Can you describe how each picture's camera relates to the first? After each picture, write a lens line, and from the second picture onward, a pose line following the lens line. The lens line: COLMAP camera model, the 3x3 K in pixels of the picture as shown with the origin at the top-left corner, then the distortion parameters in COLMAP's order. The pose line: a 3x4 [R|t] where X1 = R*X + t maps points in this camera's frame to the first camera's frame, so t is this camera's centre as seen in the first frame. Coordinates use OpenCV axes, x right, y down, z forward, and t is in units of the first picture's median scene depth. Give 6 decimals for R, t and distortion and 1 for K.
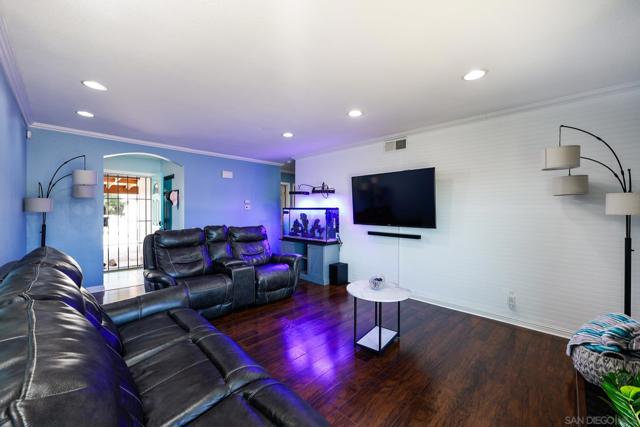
lens RADIAL K [[260.1, 0, 315.7], [0, 260.1, 208.7], [0, 0, 1]] dist [-0.000758, -0.000111]
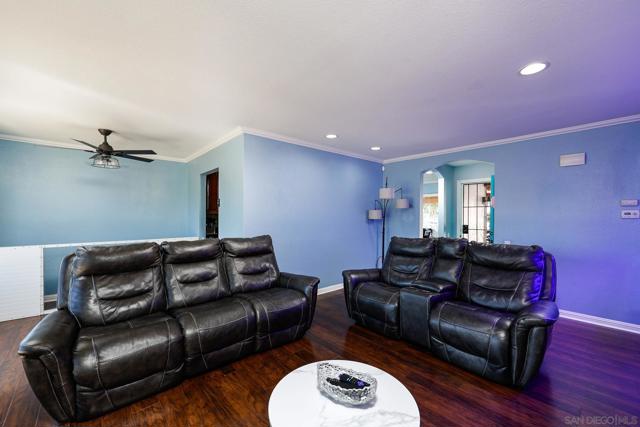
lens RADIAL K [[260.7, 0, 316.8], [0, 260.7, 213.2], [0, 0, 1]] dist [-0.002186, -0.000373]
pose [[-0.048519, -0.014320, -0.998720, 0.505035], [0.003895, 0.999887, -0.014526, -0.002295], [0.998815, -0.004595, -0.048457, 0.723963]]
